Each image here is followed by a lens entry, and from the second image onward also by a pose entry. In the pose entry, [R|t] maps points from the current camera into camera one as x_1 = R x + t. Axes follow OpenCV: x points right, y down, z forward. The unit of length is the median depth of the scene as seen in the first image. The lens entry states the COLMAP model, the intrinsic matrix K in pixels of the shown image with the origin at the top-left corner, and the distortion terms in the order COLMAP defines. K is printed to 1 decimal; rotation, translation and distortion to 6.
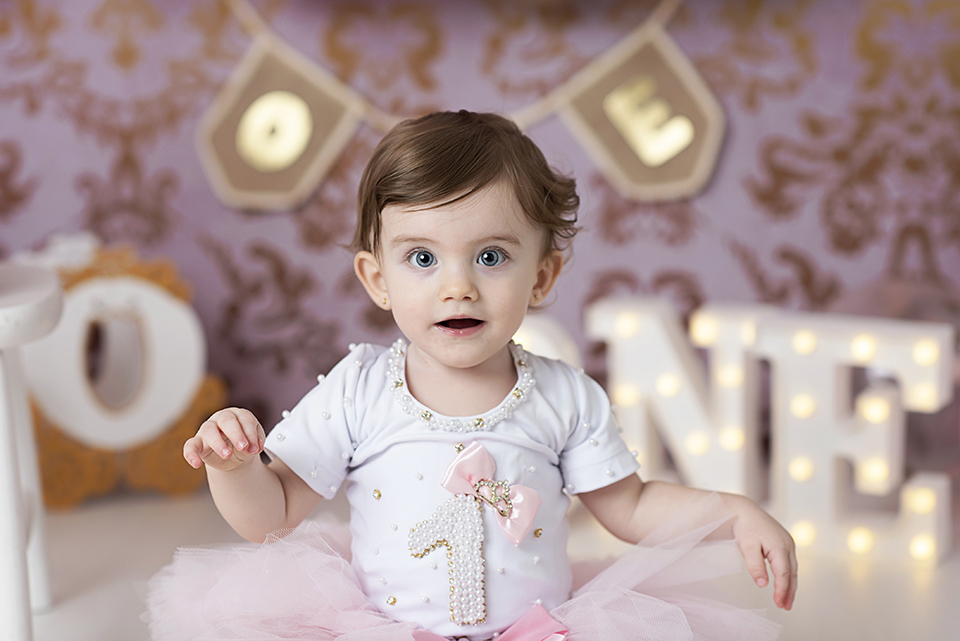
lens RADIAL K [[2321.4, 0, 480.0], [0, 2321.4, 320.5], [0, 0, 1]] dist [-0.009369, 0.435797]
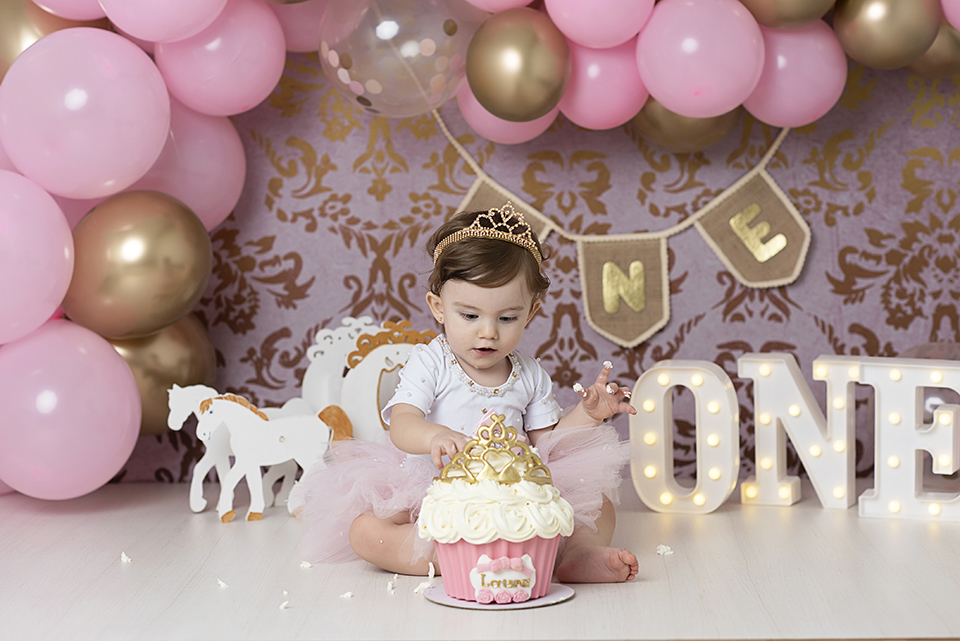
lens RADIAL K [[2404.8, 0, 480.0], [0, 2404.8, 320.5], [0, 0, 1]] dist [0.018230, -0.025202]
pose [[0.998723, -0.005877, 0.050179, -0.168751], [0.009182, 0.997784, -0.065893, 0.060734], [-0.049681, 0.066269, 0.996564, -0.440219]]
